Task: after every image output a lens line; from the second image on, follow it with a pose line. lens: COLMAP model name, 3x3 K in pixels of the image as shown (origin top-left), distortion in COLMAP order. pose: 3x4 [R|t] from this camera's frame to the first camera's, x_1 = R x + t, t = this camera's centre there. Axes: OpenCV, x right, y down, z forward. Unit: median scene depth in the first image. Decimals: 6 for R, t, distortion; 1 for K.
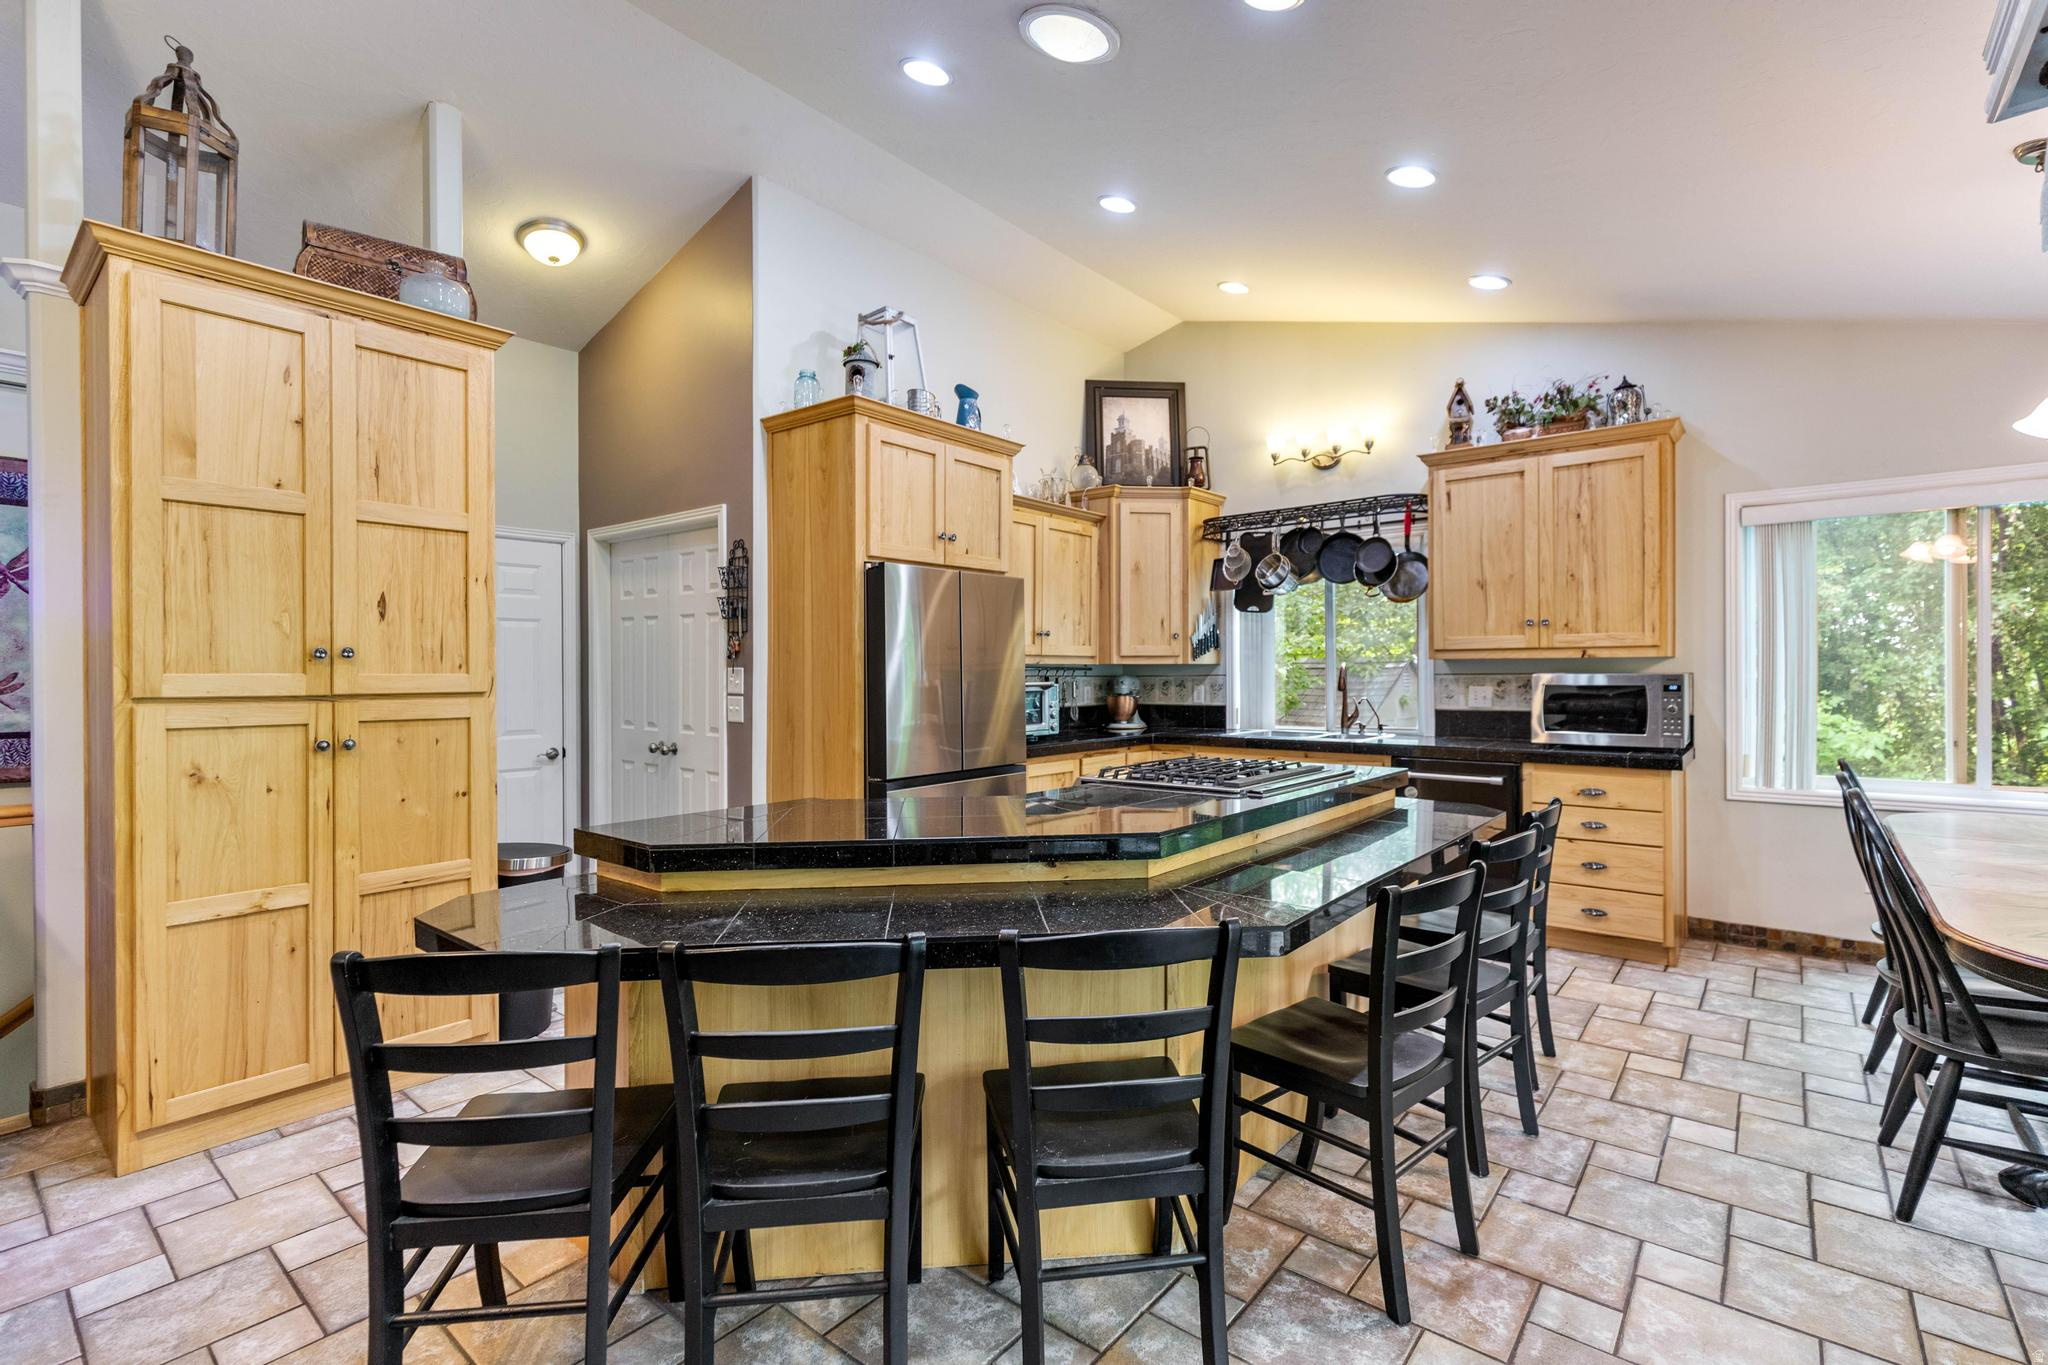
lens RADIAL K [[923.3, 0, 1029.4], [0, 923.3, 685.8], [0, 0, 1]] dist [-0.000828, -0.000475]
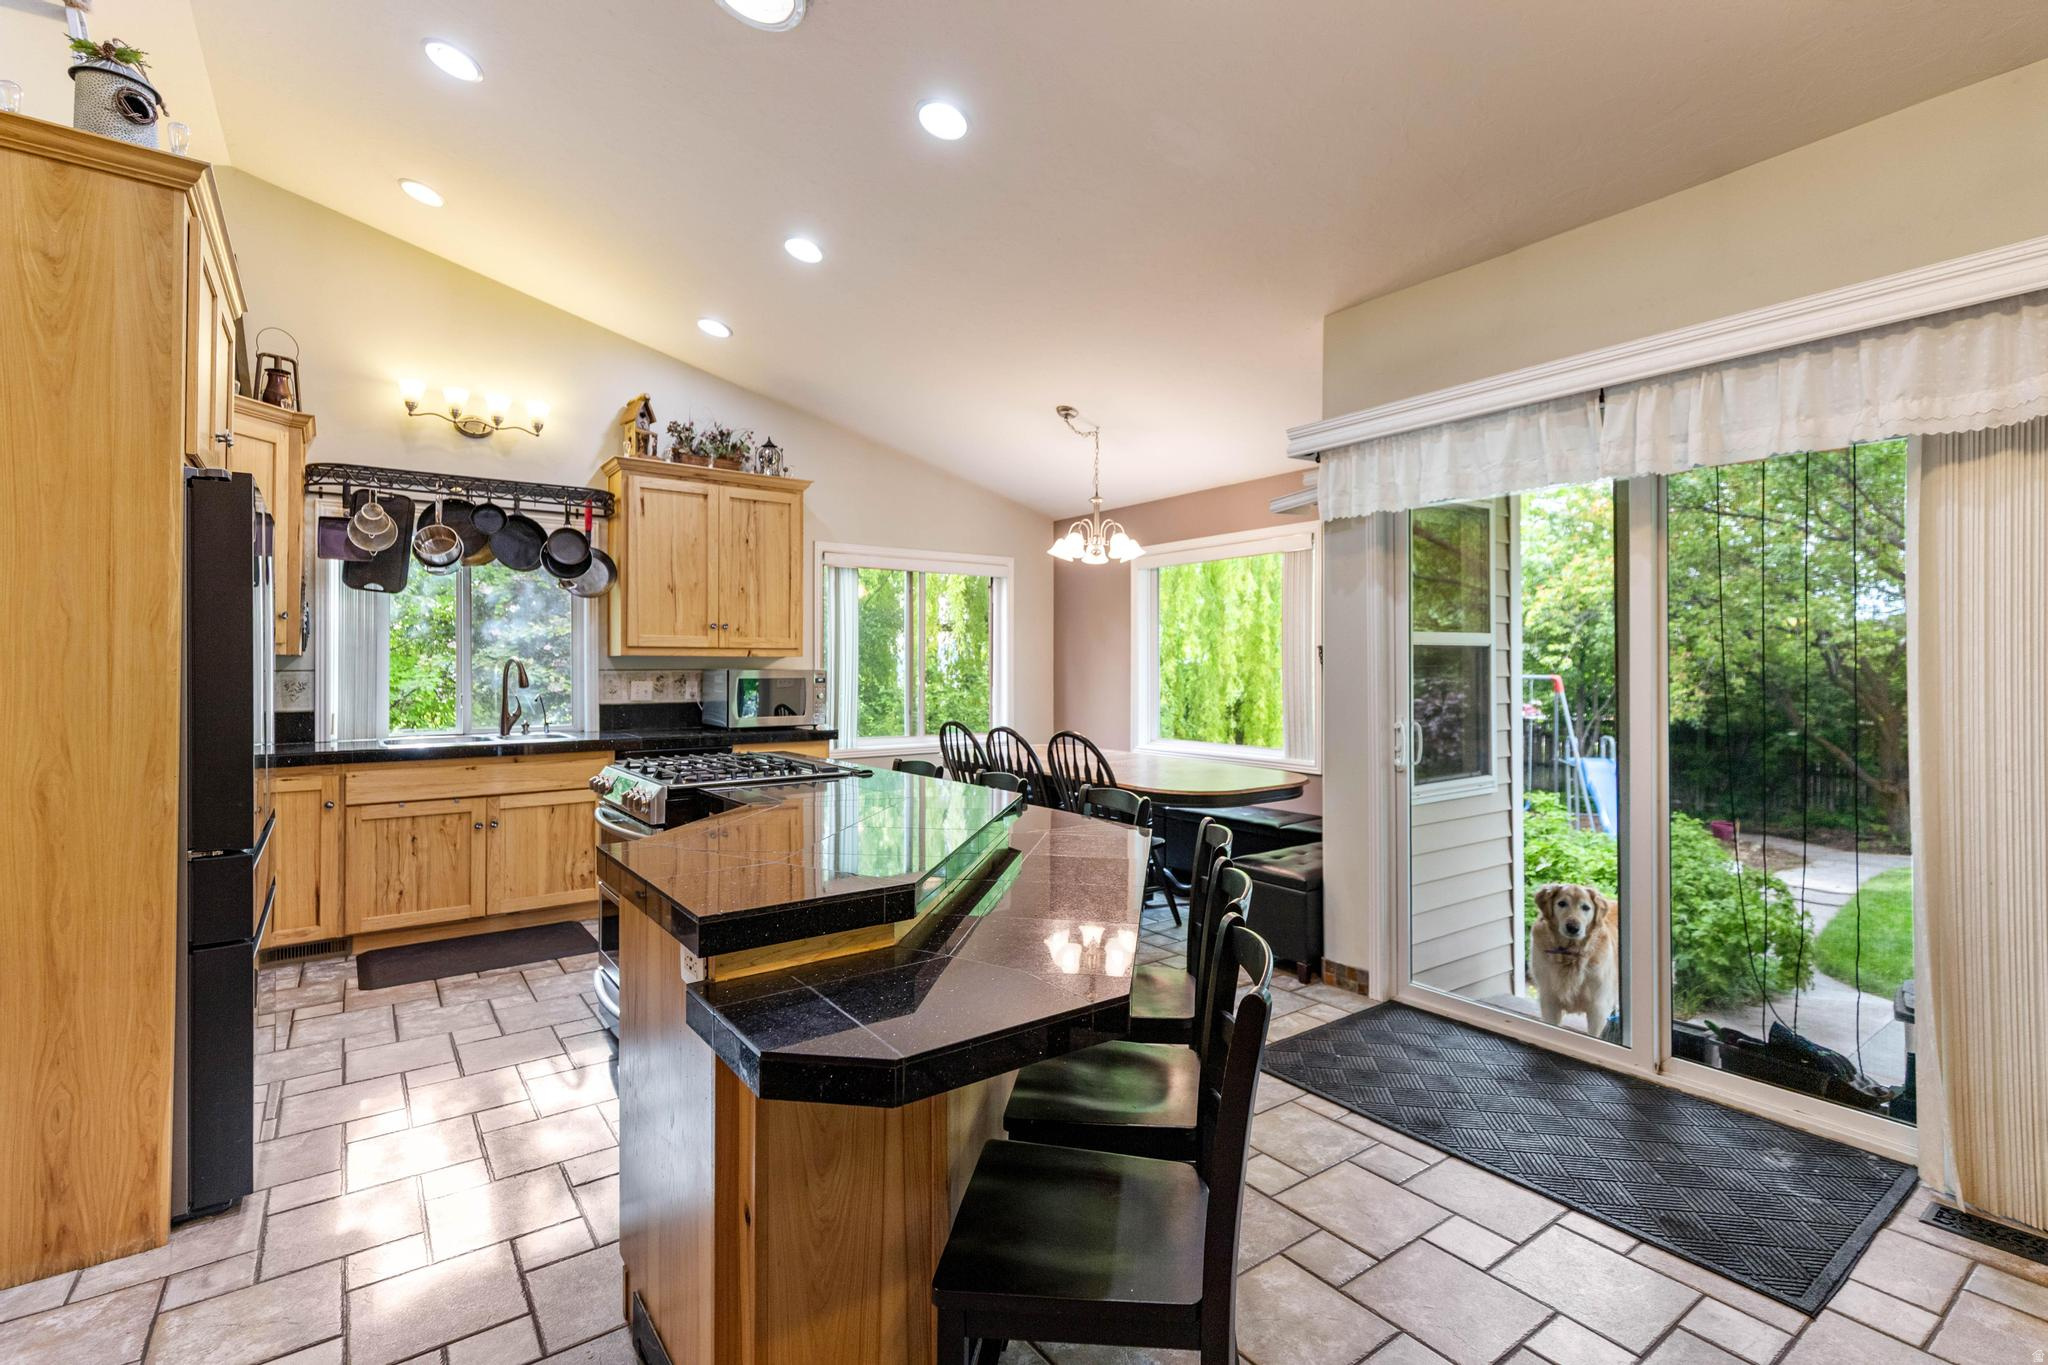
lens RADIAL K [[923.3, 0, 1032.7], [0, 923.3, 660.0], [0, 0, 1]] dist [-0.000828, -0.000475]
pose [[0.242446, 0.011444, 0.970097, -0.462401], [0.008784, 0.999864, -0.013990, -0.005008], [-0.970125, 0.011913, 0.242312, 0.308755]]
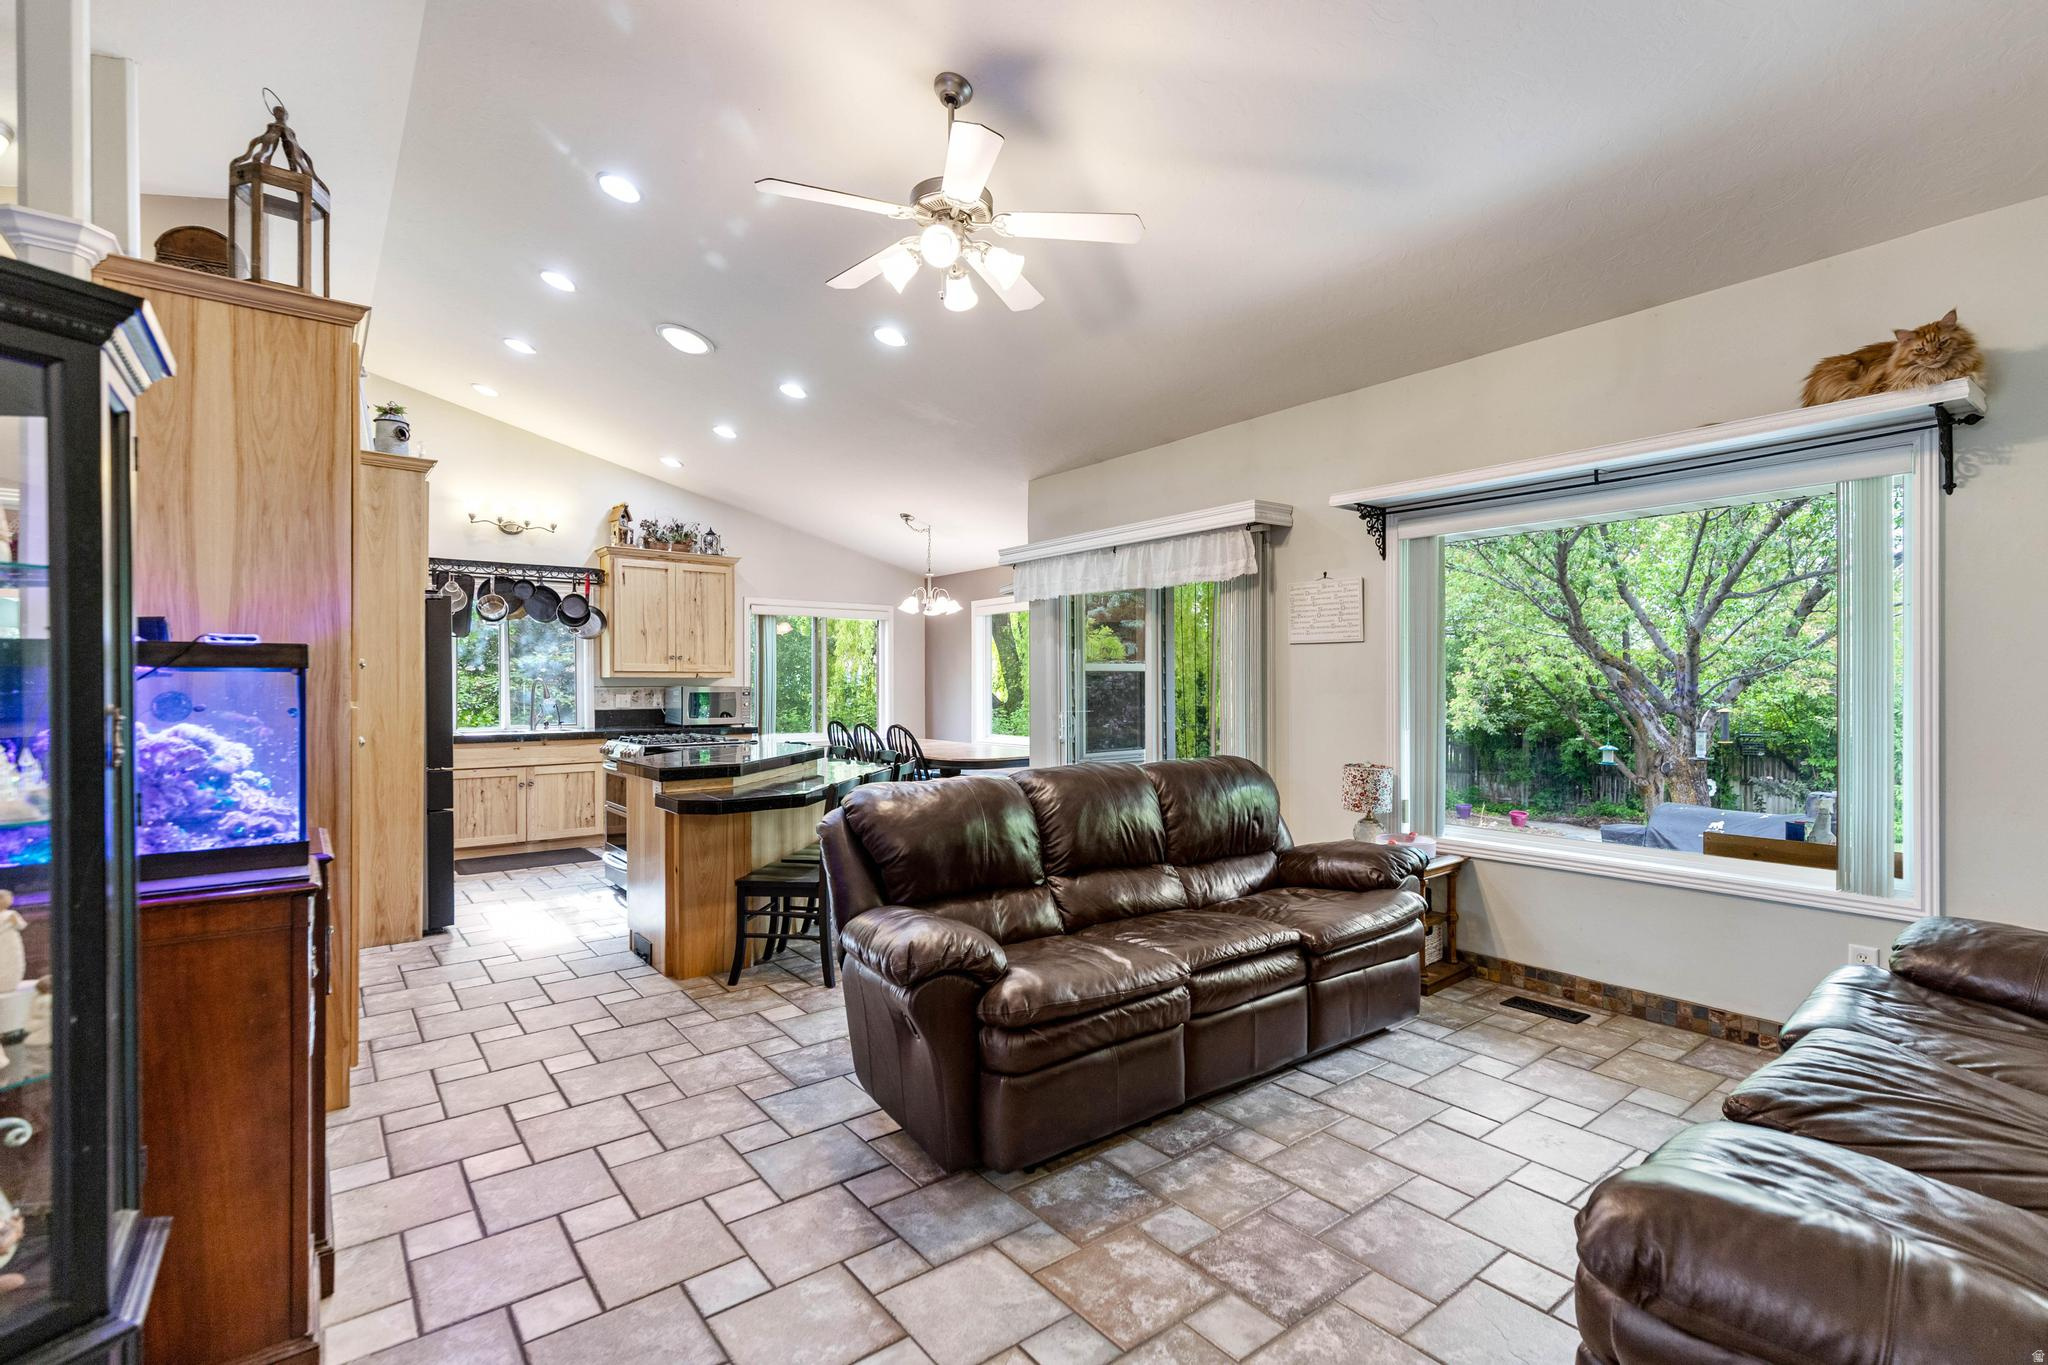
lens RADIAL K [[923.3, 0, 1042.5], [0, 923.3, 687.8], [0, 0, 1]] dist [-0.000828, -0.000475]
pose [[0.203155, 0.000804, 0.979146, -0.962017], [0.009815, 0.999948, -0.002858, 0.001144], [-0.979097, 0.010191, 0.203136, -0.034082]]
